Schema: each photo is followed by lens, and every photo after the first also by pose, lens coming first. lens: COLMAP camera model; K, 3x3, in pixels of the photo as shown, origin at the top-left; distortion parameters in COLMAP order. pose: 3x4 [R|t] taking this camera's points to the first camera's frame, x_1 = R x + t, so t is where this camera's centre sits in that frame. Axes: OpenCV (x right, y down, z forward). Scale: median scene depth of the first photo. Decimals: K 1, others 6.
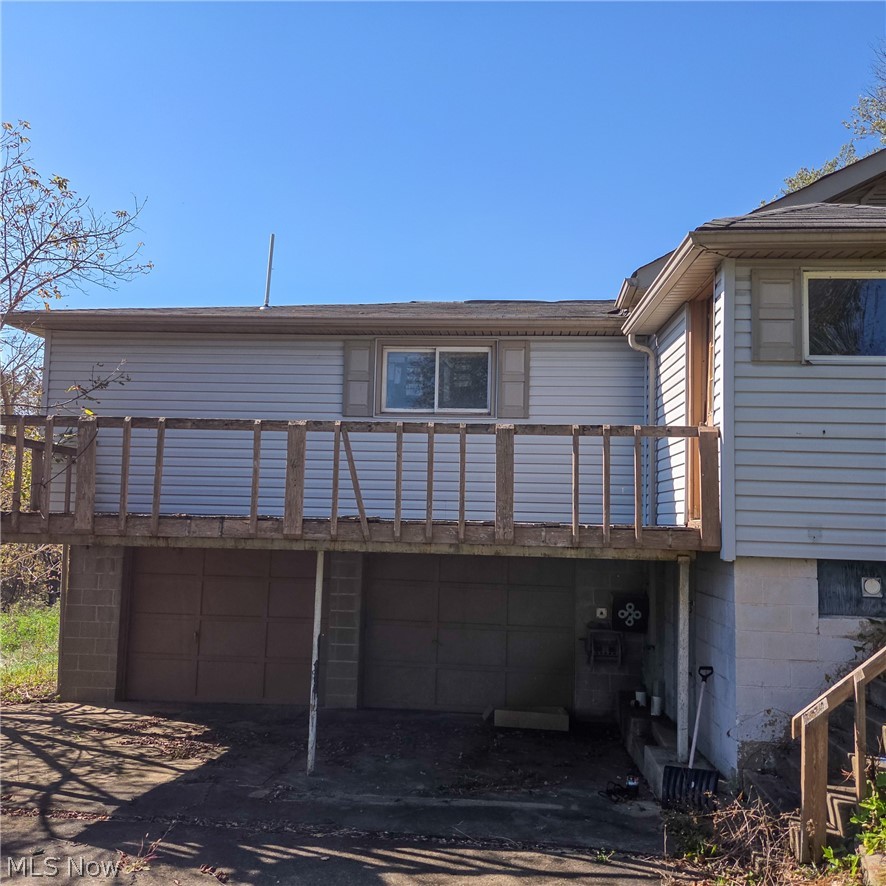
lens RADIAL K [[789.8, 0, 460.6], [0, 789.8, 453.8], [0, 0, 1]] dist [0.063034, -0.073606]
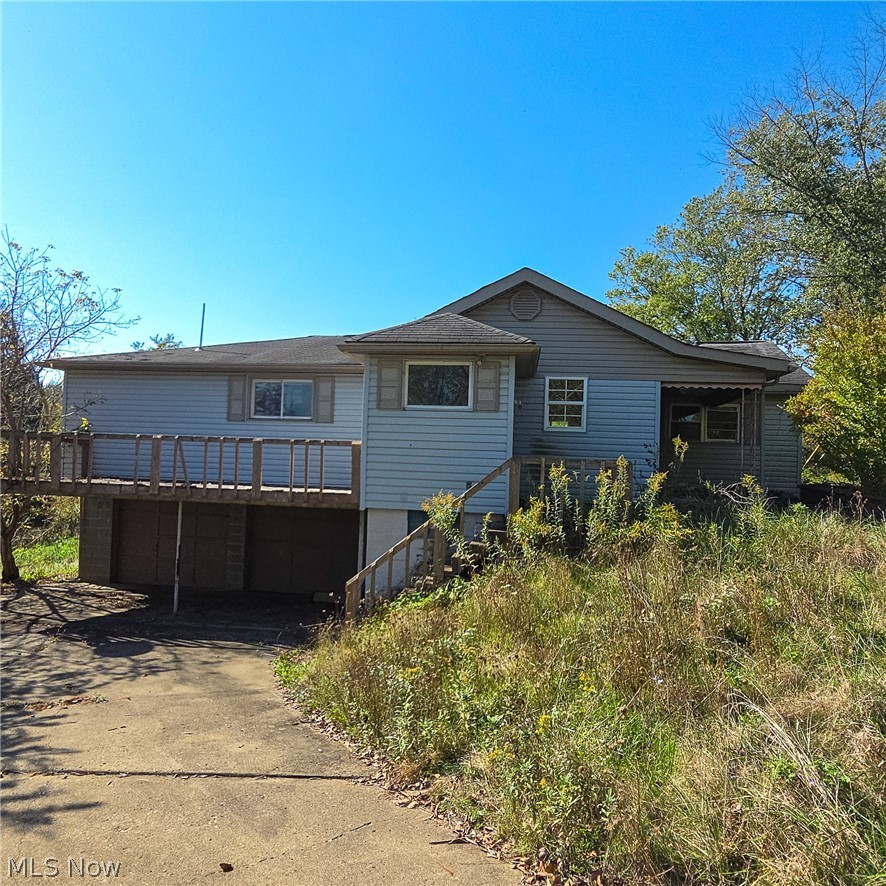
lens RADIAL K [[658.1, 0, 444.4], [0, 658.1, 443.6], [0, 0, 1]] dist [0.001051, -0.000251]
pose [[0.997754, 0.007075, -0.066617, 0.429335], [-0.003660, 0.998679, 0.051248, -0.075680], [0.066892, -0.050889, 0.996462, -0.399316]]
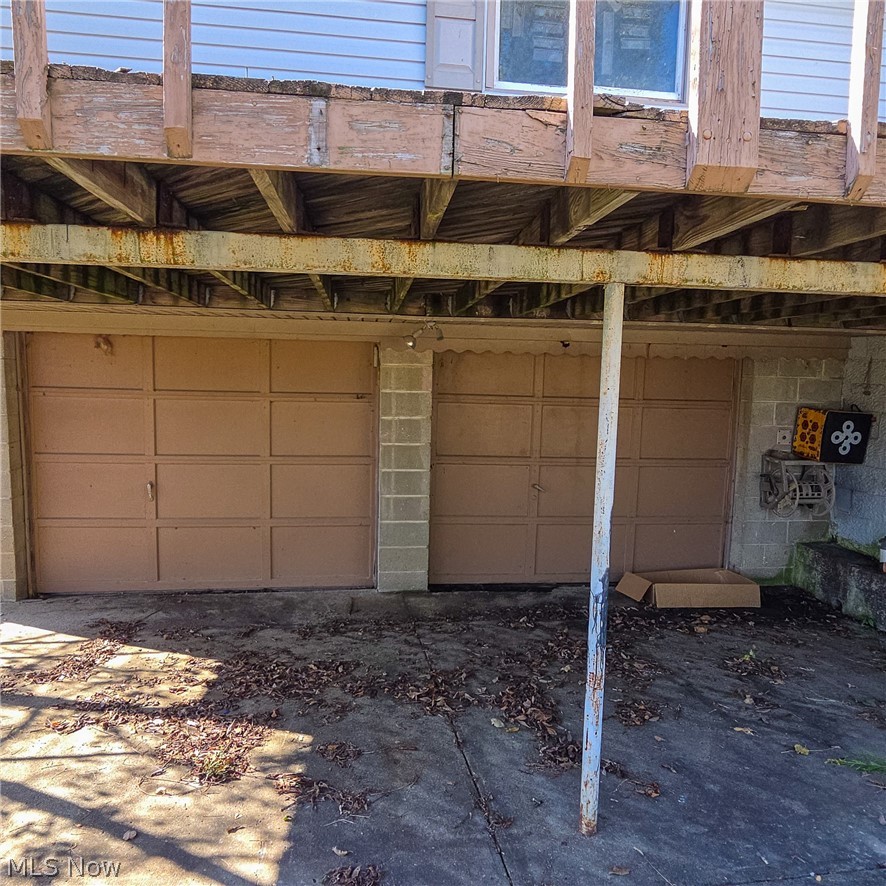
lens RADIAL K [[658.1, 0, 436.9], [0, 658.1, 443.8], [0, 0, 1]] dist [0.001051, -0.000251]
pose [[0.979354, -0.024883, 0.200614, -0.248510], [-0.015659, 0.980076, 0.198004, 0.105011], [-0.201544, -0.197058, 0.959452, 0.548283]]
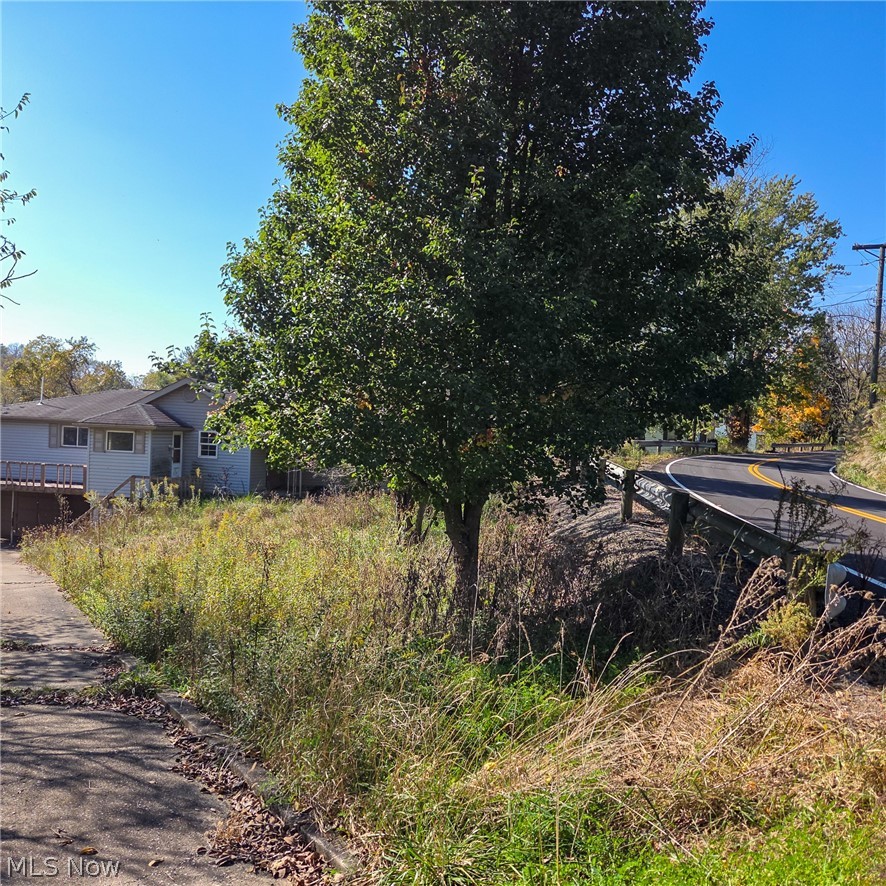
lens RADIAL K [[789.8, 0, 448.7], [0, 789.8, 441.4], [0, 0, 1]] dist [0.063034, -0.073606]
pose [[0.995710, 0.022195, -0.089823, 1.822416], [-0.015050, 0.996725, 0.079455, -0.368785], [0.091293, -0.077762, 0.992783, -2.138079]]
